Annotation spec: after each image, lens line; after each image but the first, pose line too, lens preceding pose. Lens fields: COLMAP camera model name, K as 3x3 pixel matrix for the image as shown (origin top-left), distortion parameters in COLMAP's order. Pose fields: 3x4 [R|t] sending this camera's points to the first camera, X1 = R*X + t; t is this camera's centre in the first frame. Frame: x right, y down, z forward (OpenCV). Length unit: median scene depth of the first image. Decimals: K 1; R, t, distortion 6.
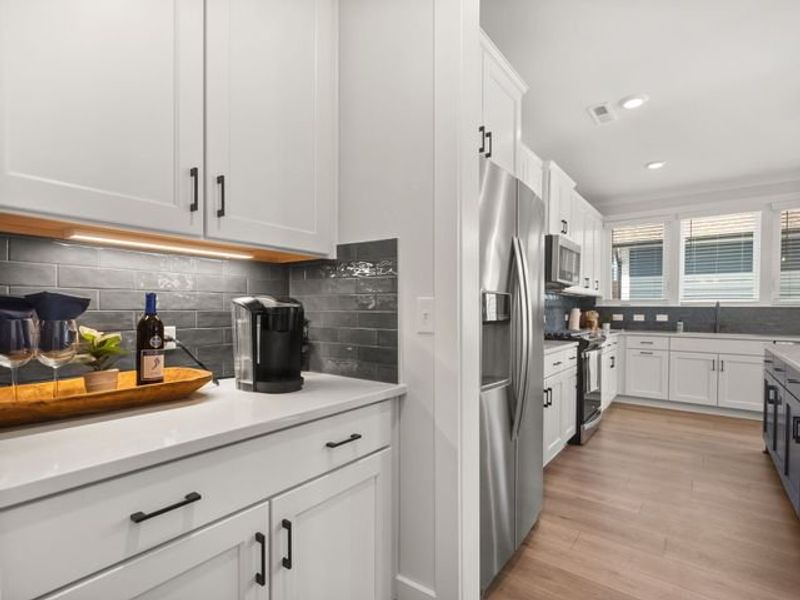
lens RADIAL K [[401.8, 0, 401.4], [0, 401.8, 303.1], [0, 0, 1]] dist [-0.010134, 0.000163]
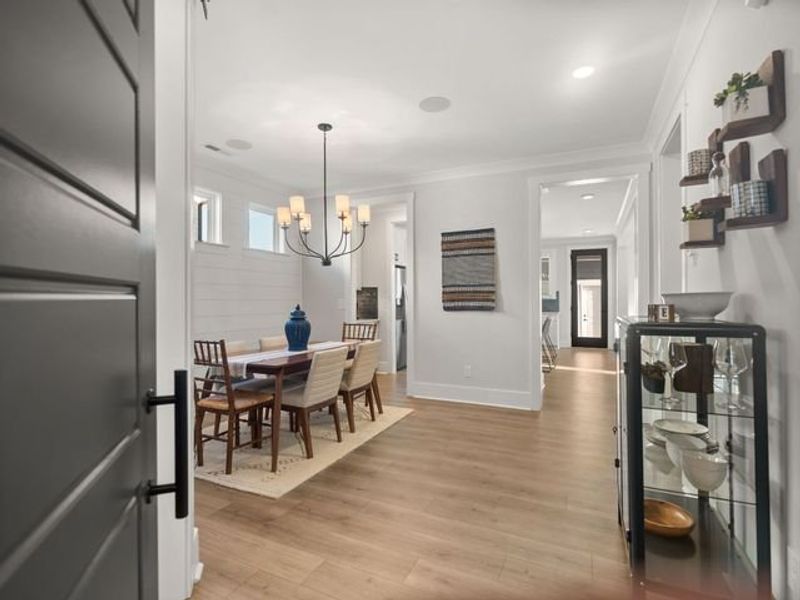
lens RADIAL K [[401.8, 0, 402.4], [0, 401.8, 300.3], [0, 0, 1]] dist [-0.010134, 0.000163]
pose [[0.975120, 0.001145, 0.221676, -0.688584], [-0.000393, 0.999994, -0.003436, 0.008113], [-0.221679, 0.003263, 0.975114, -3.216521]]
